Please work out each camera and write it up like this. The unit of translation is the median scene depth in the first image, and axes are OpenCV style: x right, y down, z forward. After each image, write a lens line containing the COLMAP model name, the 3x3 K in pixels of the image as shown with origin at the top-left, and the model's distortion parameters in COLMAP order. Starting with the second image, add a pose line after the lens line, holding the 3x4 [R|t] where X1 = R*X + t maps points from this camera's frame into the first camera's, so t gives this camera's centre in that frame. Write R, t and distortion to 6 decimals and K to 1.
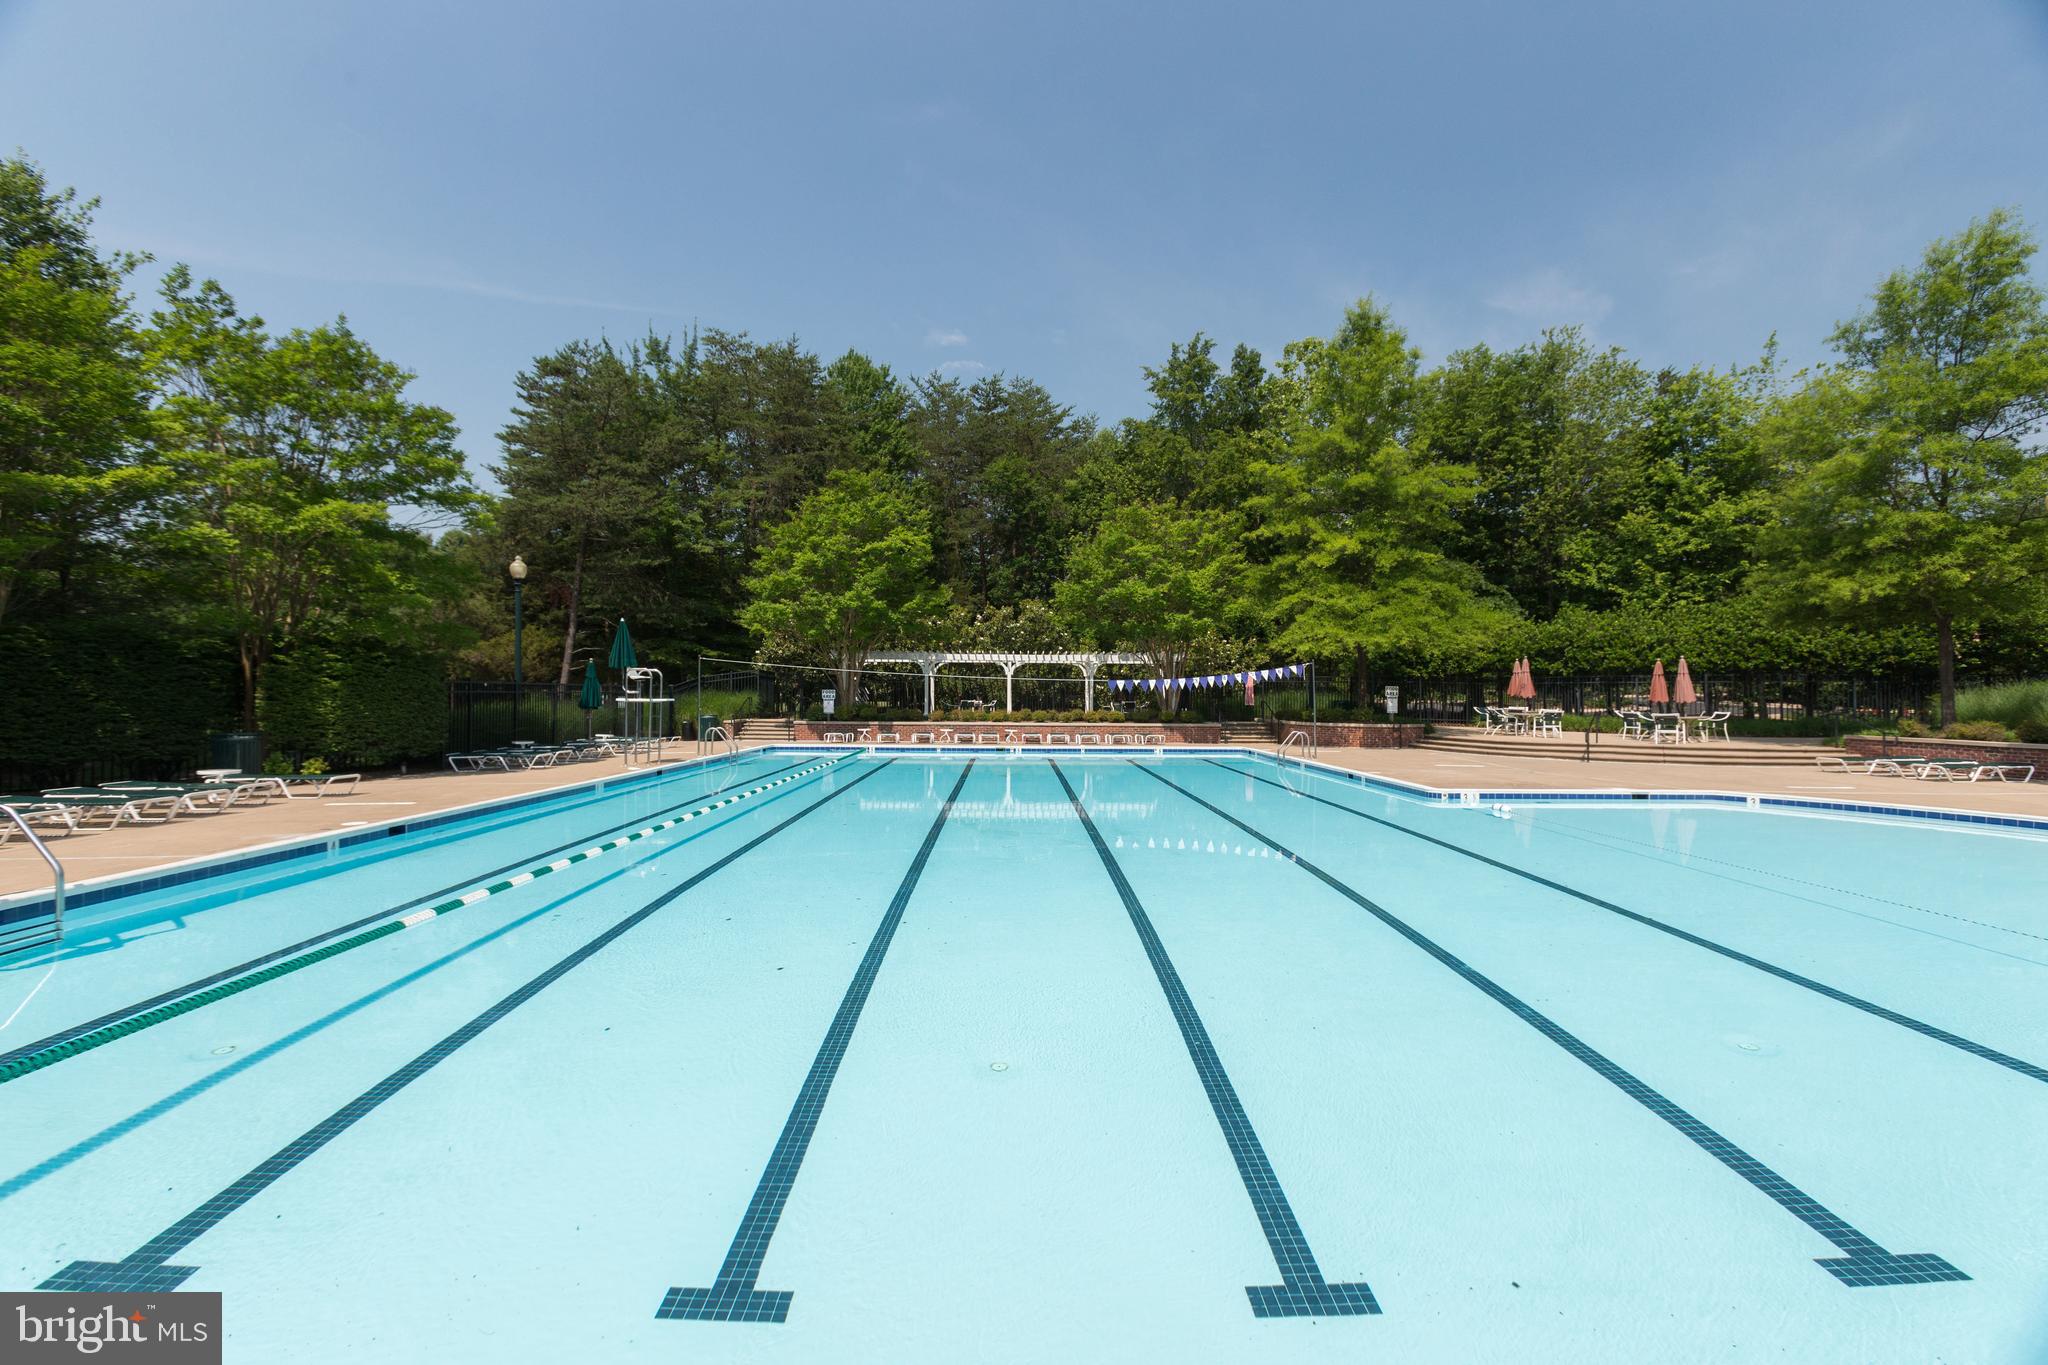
lens RADIAL K [[917.5, 0, 1025.3], [0, 917.5, 675.5], [0, 0, 1]] dist [-0.000393, 0.000545]
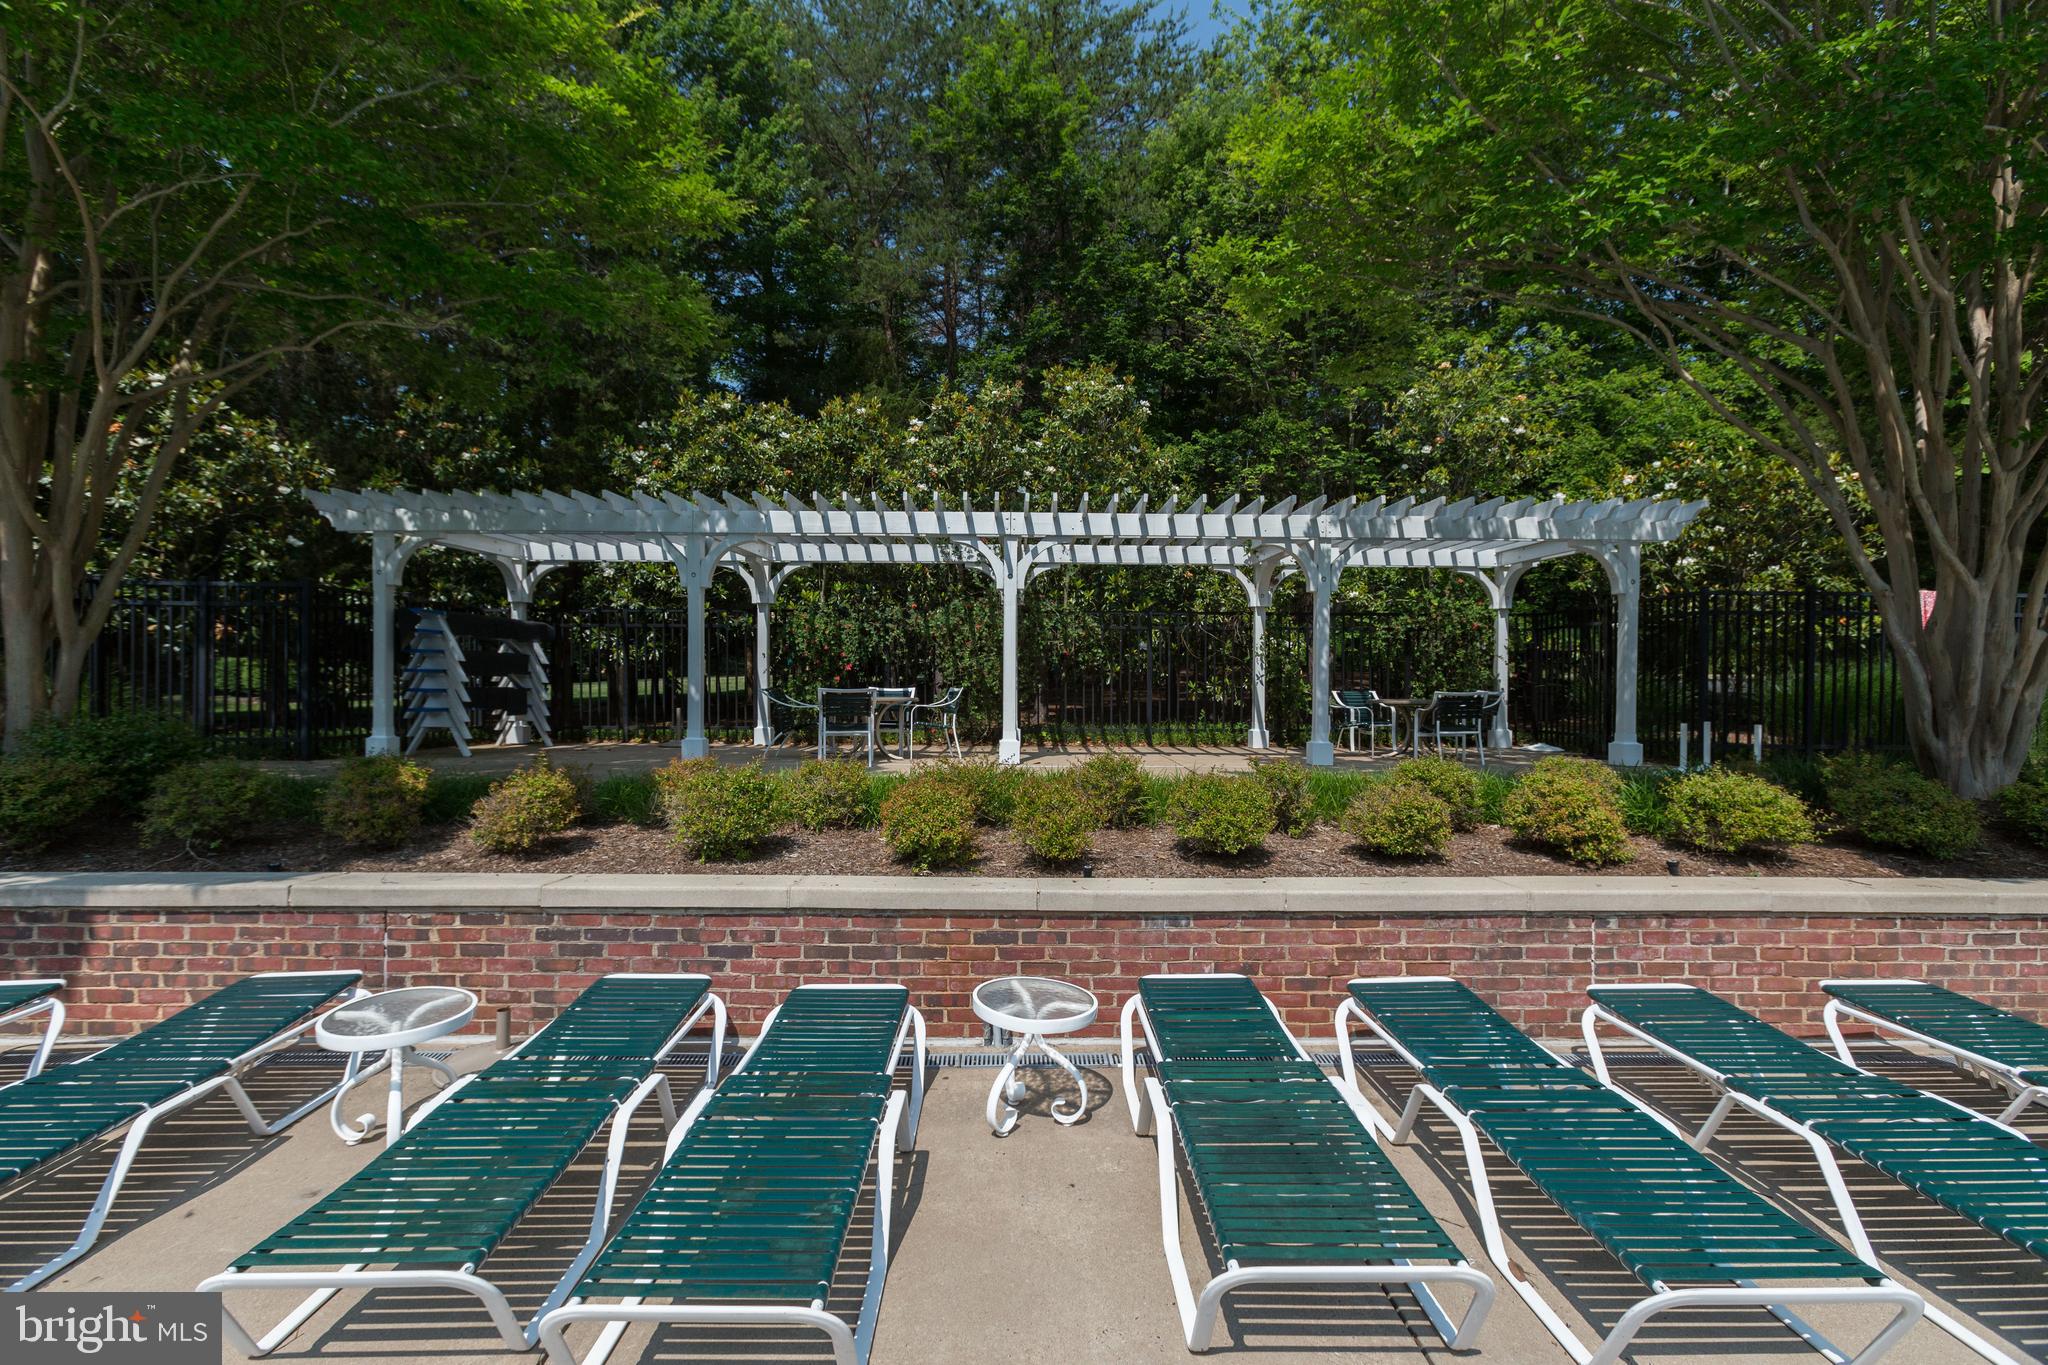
lens RADIAL K [[917.5, 0, 1021.1], [0, 917.5, 685.9], [0, 0, 1]] dist [-0.000393, 0.000545]
pose [[0.999996, -0.002606, 0.000636, -0.014444], [0.002588, 0.999623, 0.027351, 0.018411], [-0.000707, -0.027349, 0.999626, 0.711996]]
